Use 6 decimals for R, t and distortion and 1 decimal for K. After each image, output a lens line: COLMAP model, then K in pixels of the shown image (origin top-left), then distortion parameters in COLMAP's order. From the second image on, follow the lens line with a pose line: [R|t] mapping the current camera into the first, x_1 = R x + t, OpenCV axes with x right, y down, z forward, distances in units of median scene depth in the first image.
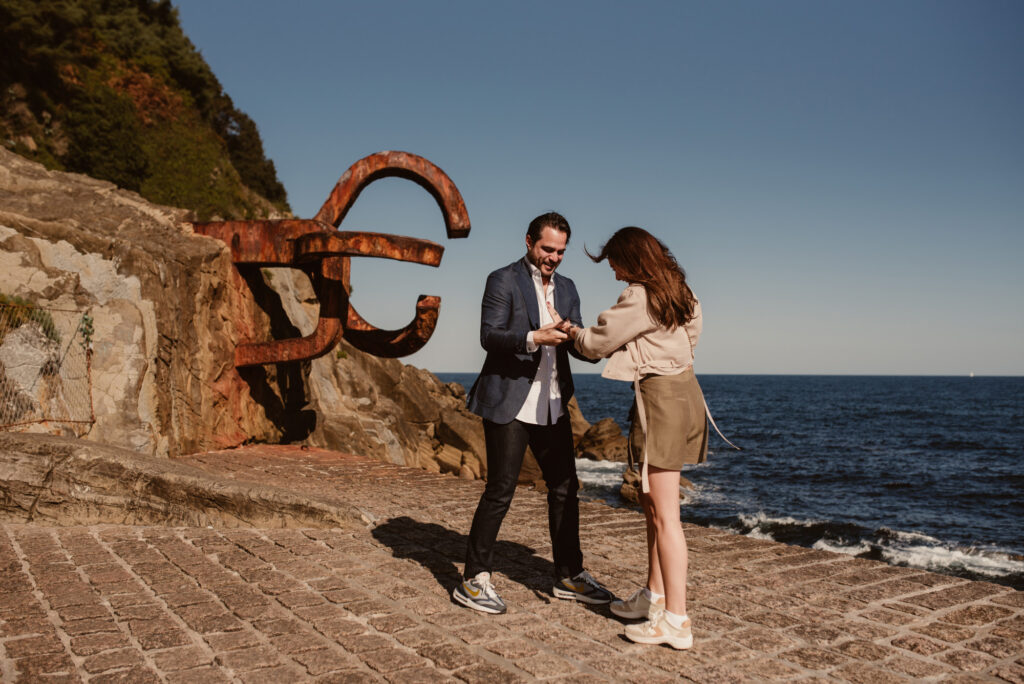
lens RADIAL K [[997.7, 0, 497.0], [0, 997.7, 345.6], [0, 0, 1]] dist [-0.020809, 0.000000]
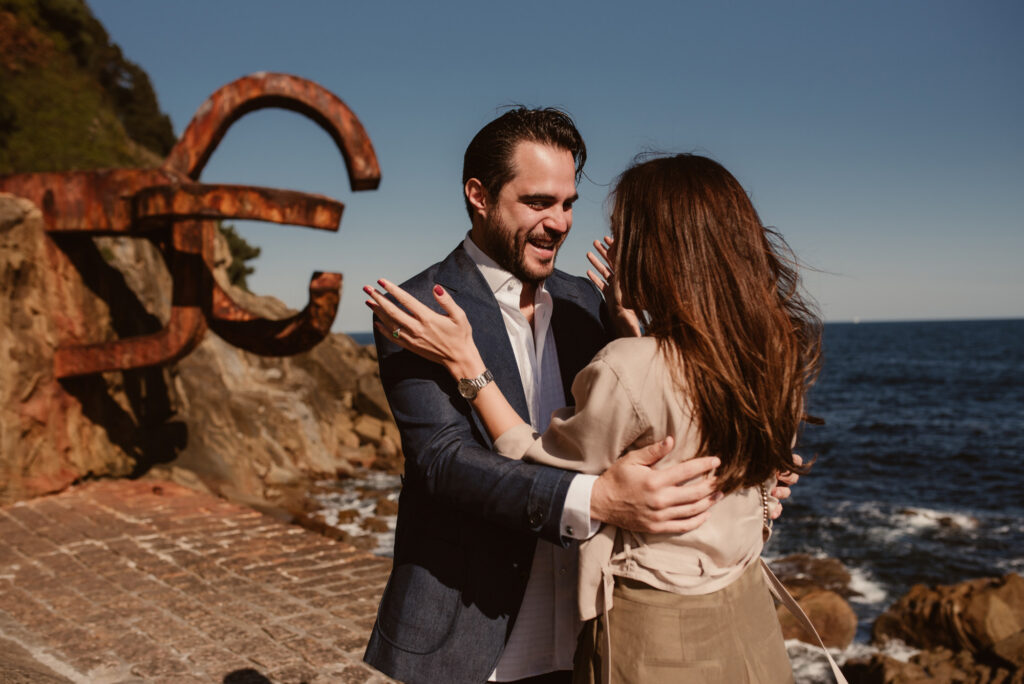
lens RADIAL K [[997.7, 0, 509.6], [0, 997.7, 348.2], [0, 0, 1]] dist [-0.020809, 0.000000]
pose [[0.995139, -0.030139, 0.093752, -0.005582], [0.025758, 0.998535, 0.047587, -0.025491], [-0.095049, -0.044941, 0.994458, 0.262961]]
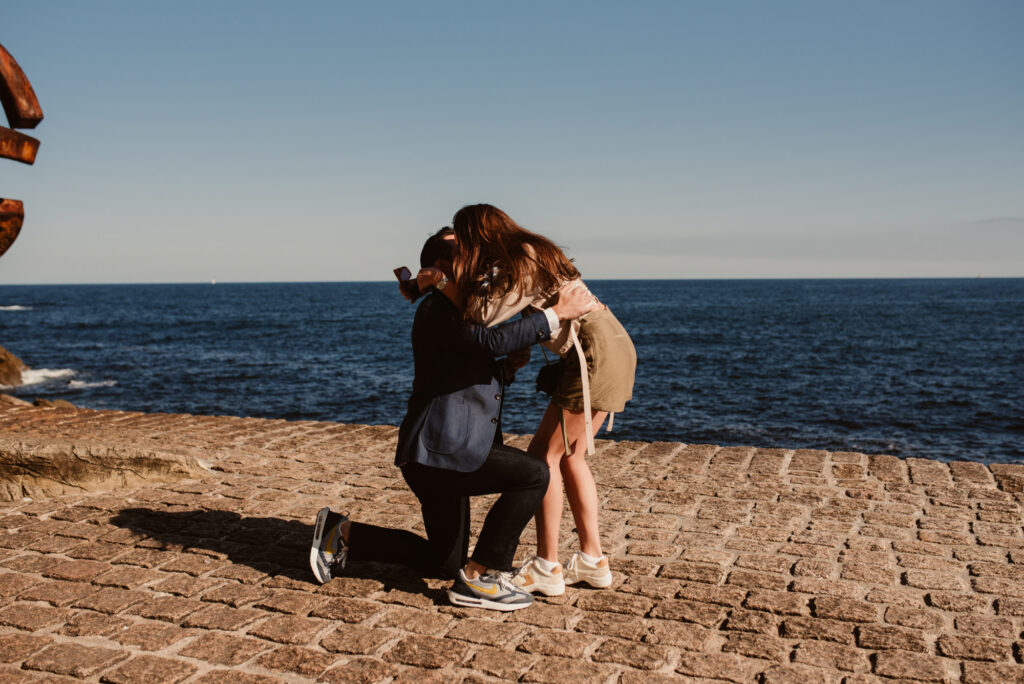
lens RADIAL K [[1029.3, 0, 519.6], [0, 1029.3, 357.8], [0, 0, 1]] dist [-0.031217, 0.000000]
pose [[0.789469, -0.061314, 0.610721, -0.251527], [-0.001144, 0.994849, 0.101357, -0.005752], [-0.613790, -0.080717, 0.785332, 0.074691]]
